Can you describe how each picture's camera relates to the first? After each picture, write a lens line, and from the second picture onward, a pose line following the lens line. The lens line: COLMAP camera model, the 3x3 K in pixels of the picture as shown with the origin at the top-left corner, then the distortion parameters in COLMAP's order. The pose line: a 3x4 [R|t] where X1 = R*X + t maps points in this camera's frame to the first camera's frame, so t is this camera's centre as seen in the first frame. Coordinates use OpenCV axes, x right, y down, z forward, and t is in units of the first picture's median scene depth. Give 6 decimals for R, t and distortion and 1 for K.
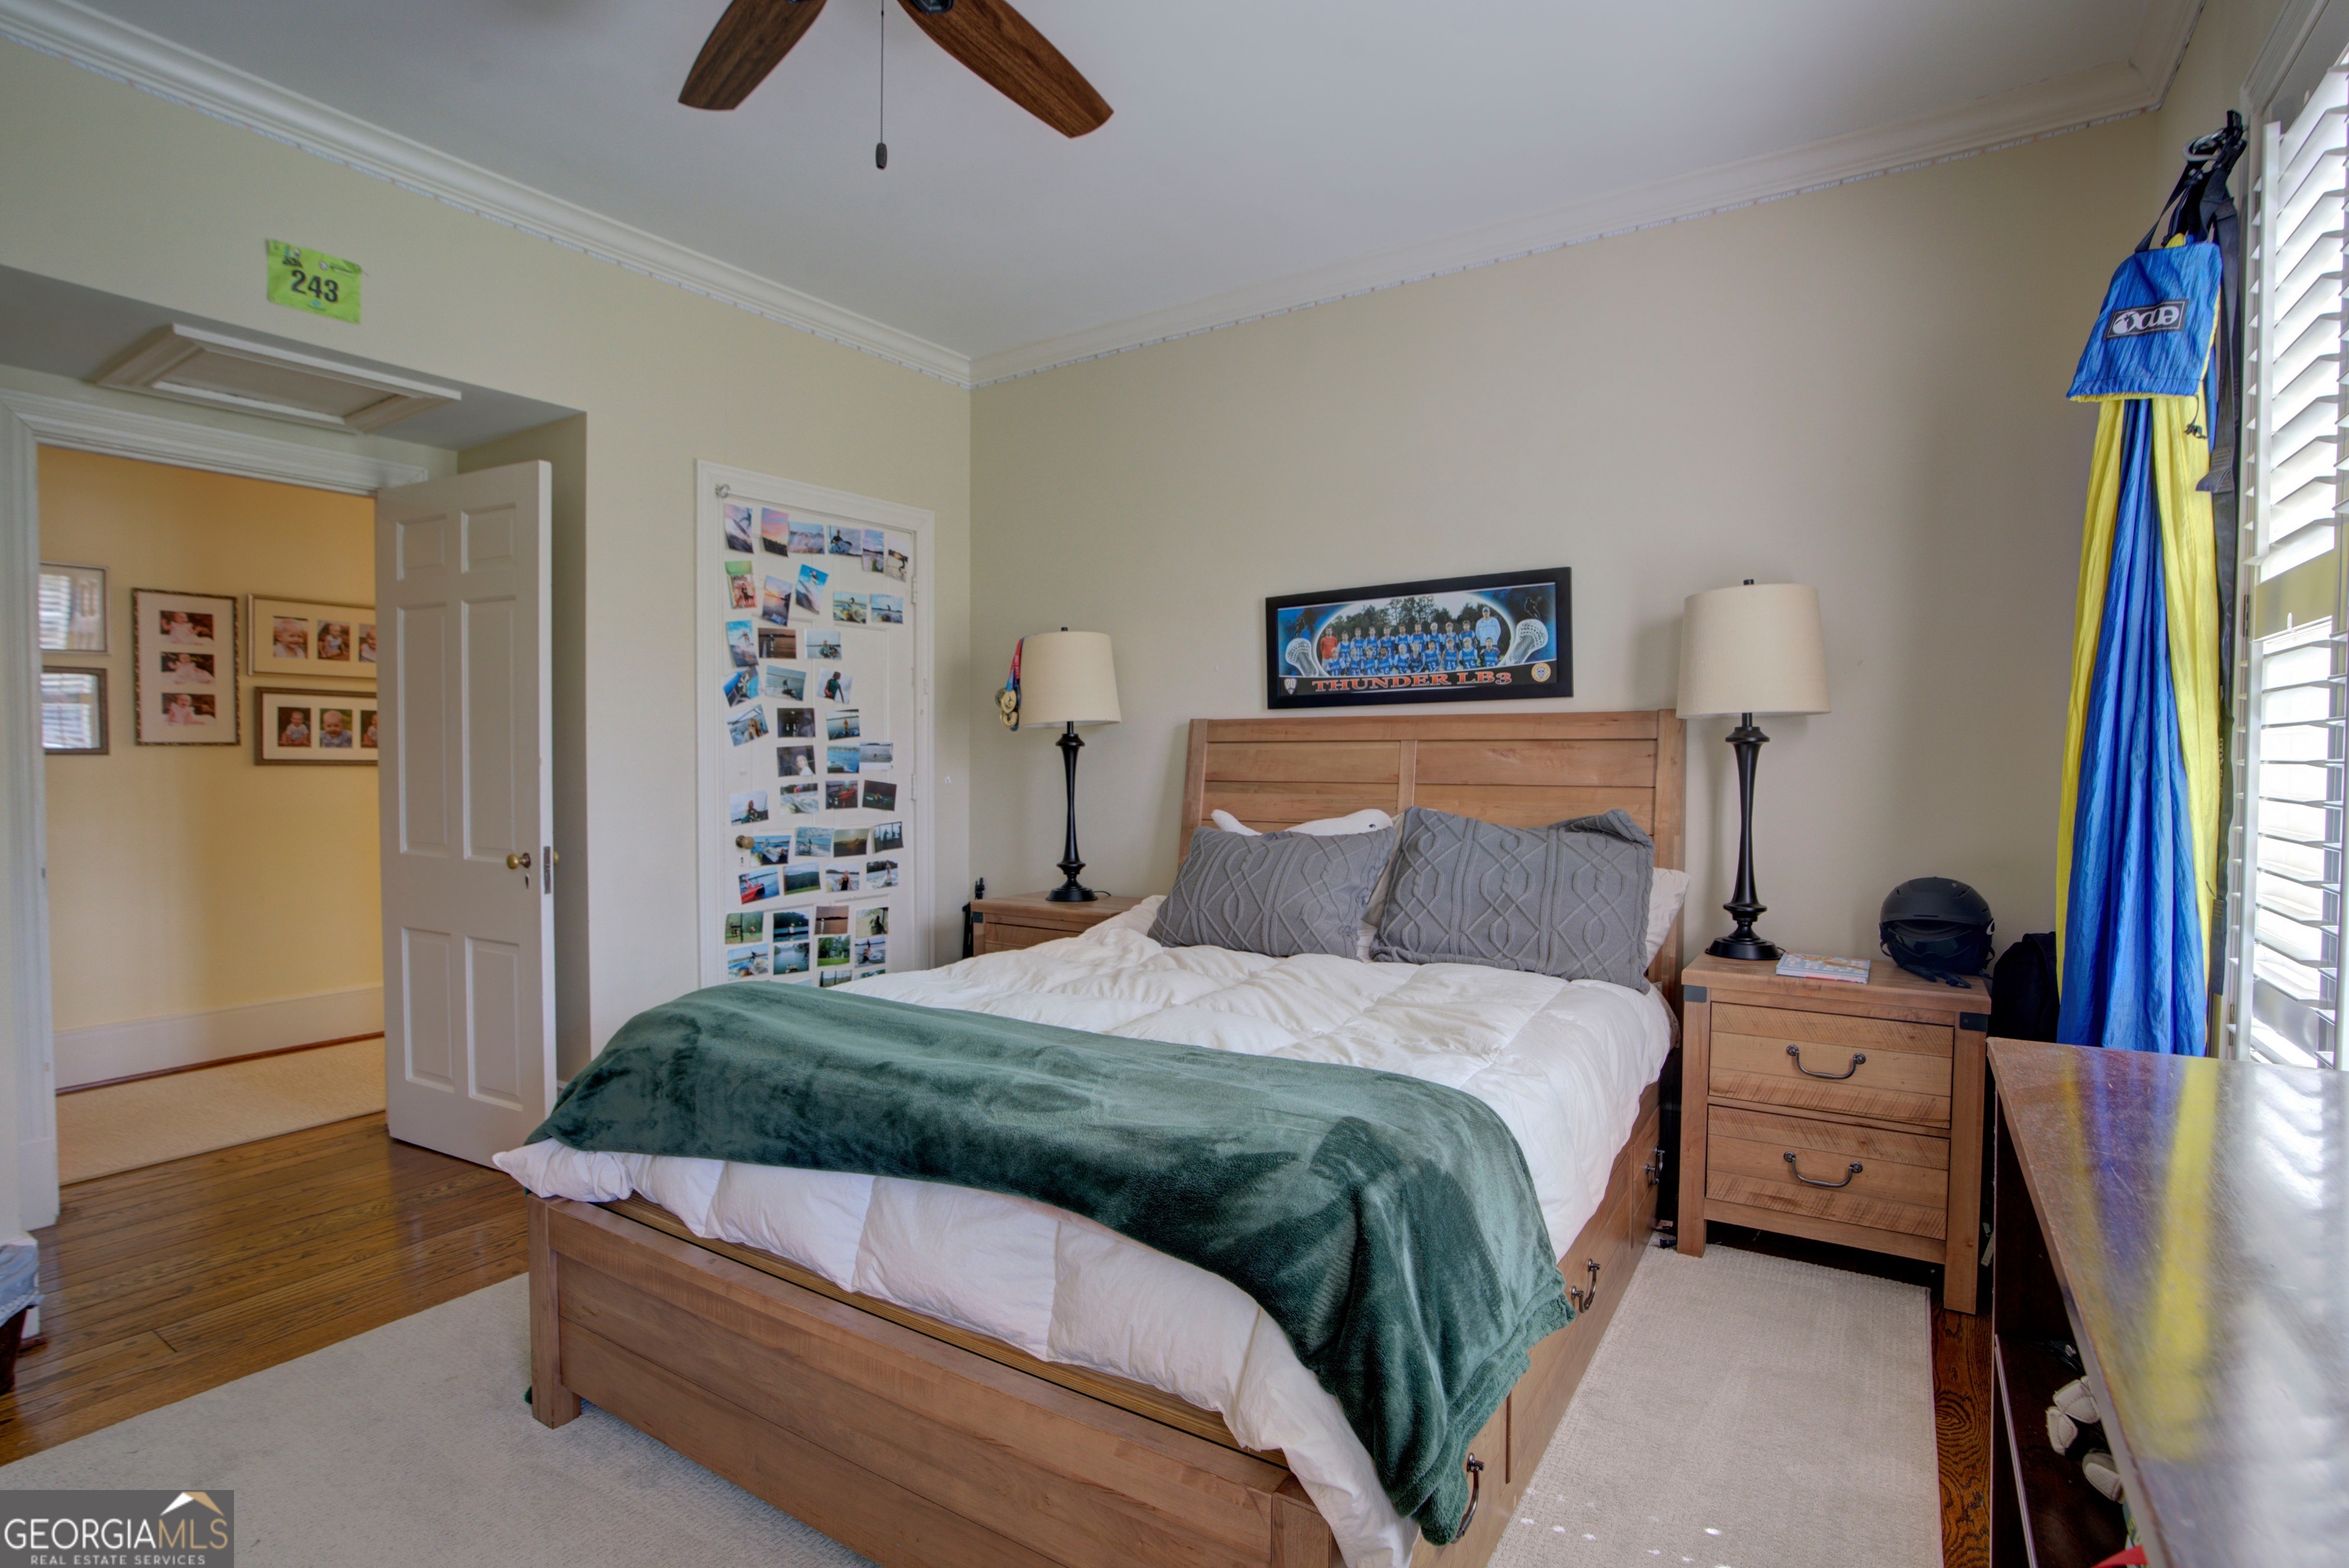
lens RADIAL K [[1129.4, 0, 1174.5], [0, 1129.4, 784.0], [0, 0, 1]] dist [-0.034939, 0.000942]
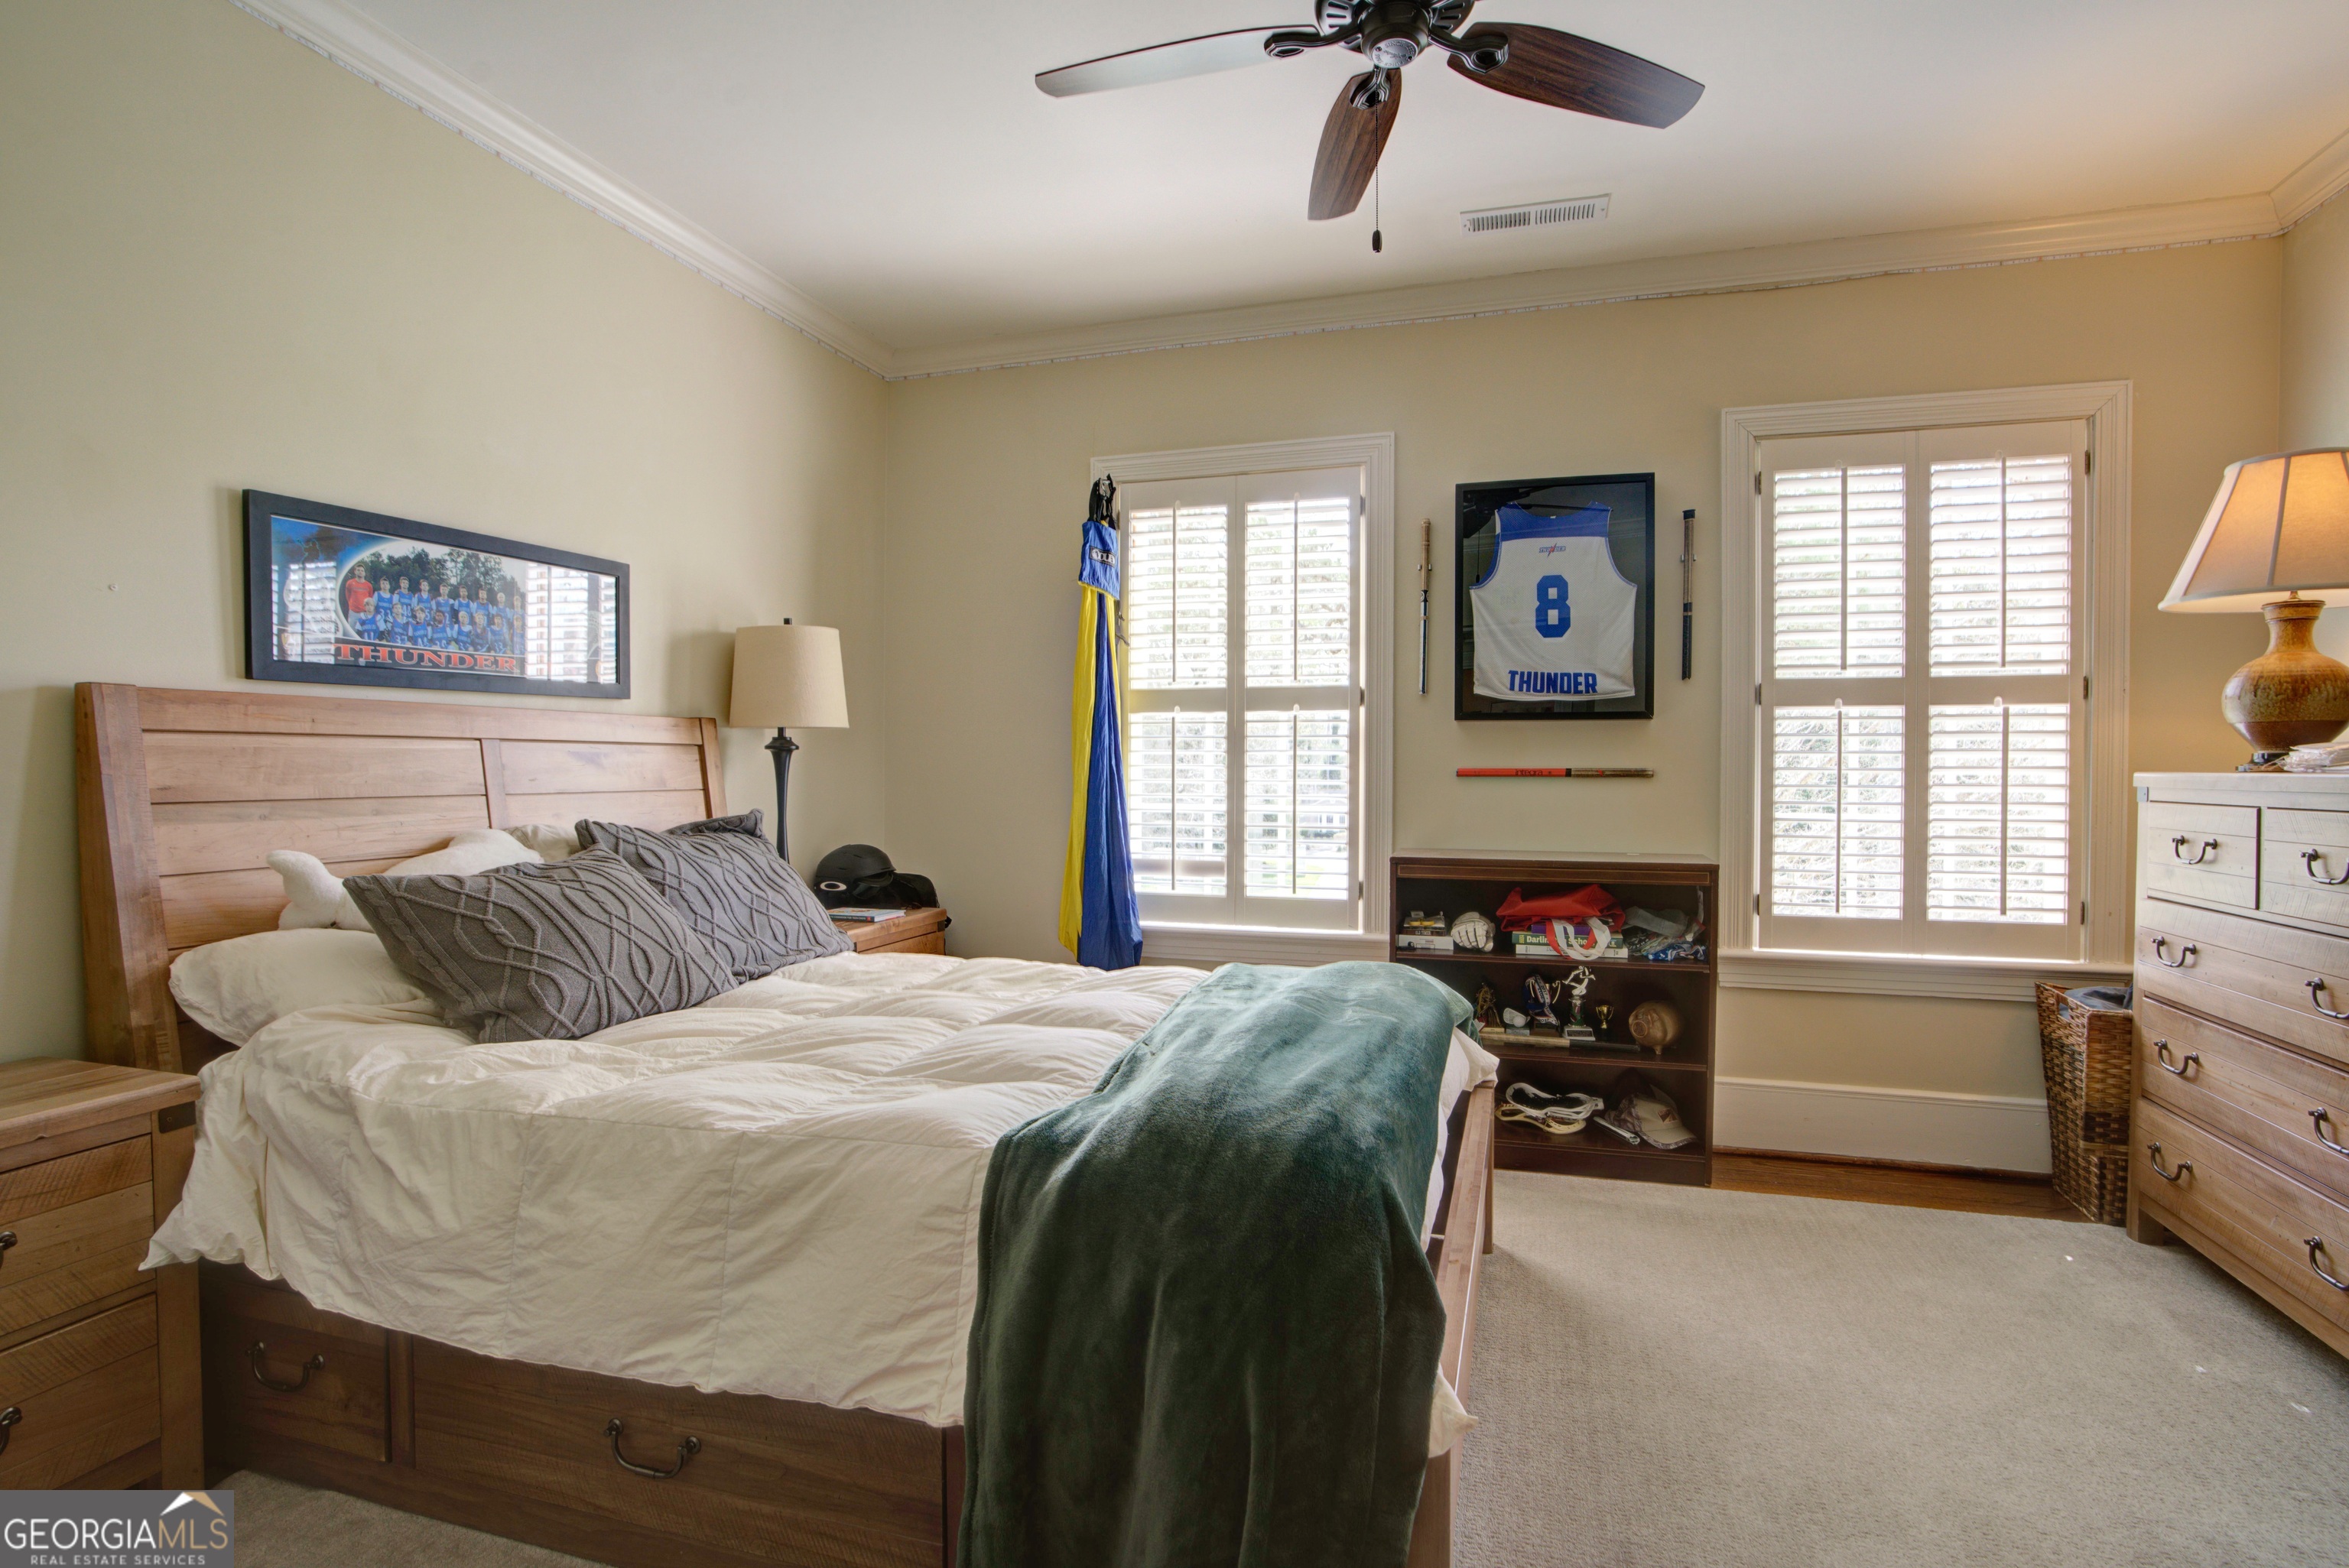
lens RADIAL K [[1129.4, 0, 1174.5], [0, 1129.4, 784.0], [0, 0, 1]] dist [-0.034939, 0.000942]
pose [[-0.279119, -0.018161, 0.960085, -0.636644], [0.018616, 0.999531, 0.024319, -0.016931], [-0.960076, 0.024661, -0.278650, 0.732155]]
